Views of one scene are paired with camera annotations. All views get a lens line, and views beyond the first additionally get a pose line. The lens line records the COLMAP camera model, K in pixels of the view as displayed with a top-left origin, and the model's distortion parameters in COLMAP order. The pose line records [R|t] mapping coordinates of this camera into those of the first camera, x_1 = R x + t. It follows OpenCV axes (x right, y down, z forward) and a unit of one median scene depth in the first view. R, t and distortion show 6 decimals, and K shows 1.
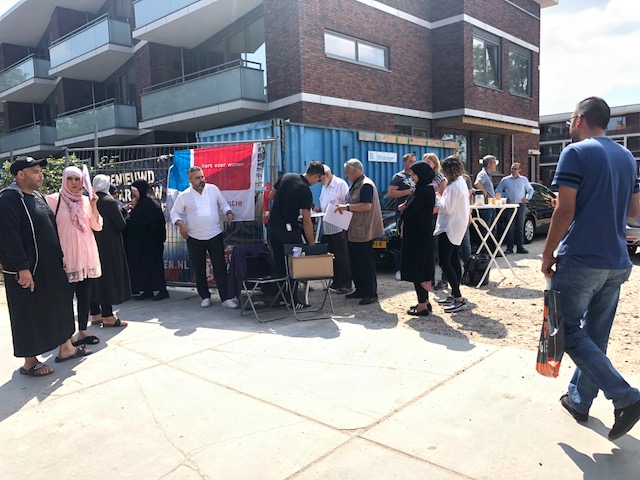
lens RADIAL K [[526.9, 0, 320.0], [0, 526.9, 240.0], [0, 0, 1]] dist [0.036329, -0.078670]
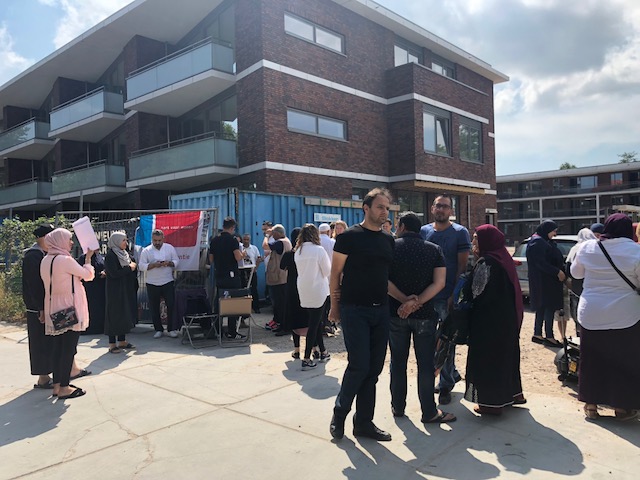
lens RADIAL K [[527.4, 0, 320.0], [0, 527.4, 240.0], [0, 0, 1]] dist [0.078569, -0.194175]
pose [[0.999894, 0.011692, 0.008706, 0.072330], [-0.010799, 0.995292, -0.096313, 0.004496], [-0.009791, 0.096209, 0.995313, -0.135411]]
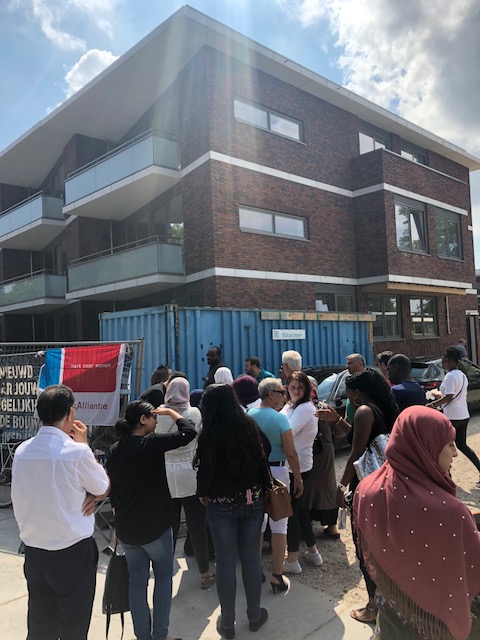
lens RADIAL K [[527.4, 0, 240.0], [0, 527.4, 320.0], [0, 0, 1]] dist [0.078569, -0.194175]
pose [[0.997912, -0.011464, -0.063565, 0.071046], [0.003076, 0.991442, -0.130514, -0.045153], [0.064518, 0.130046, 0.989407, 0.020014]]
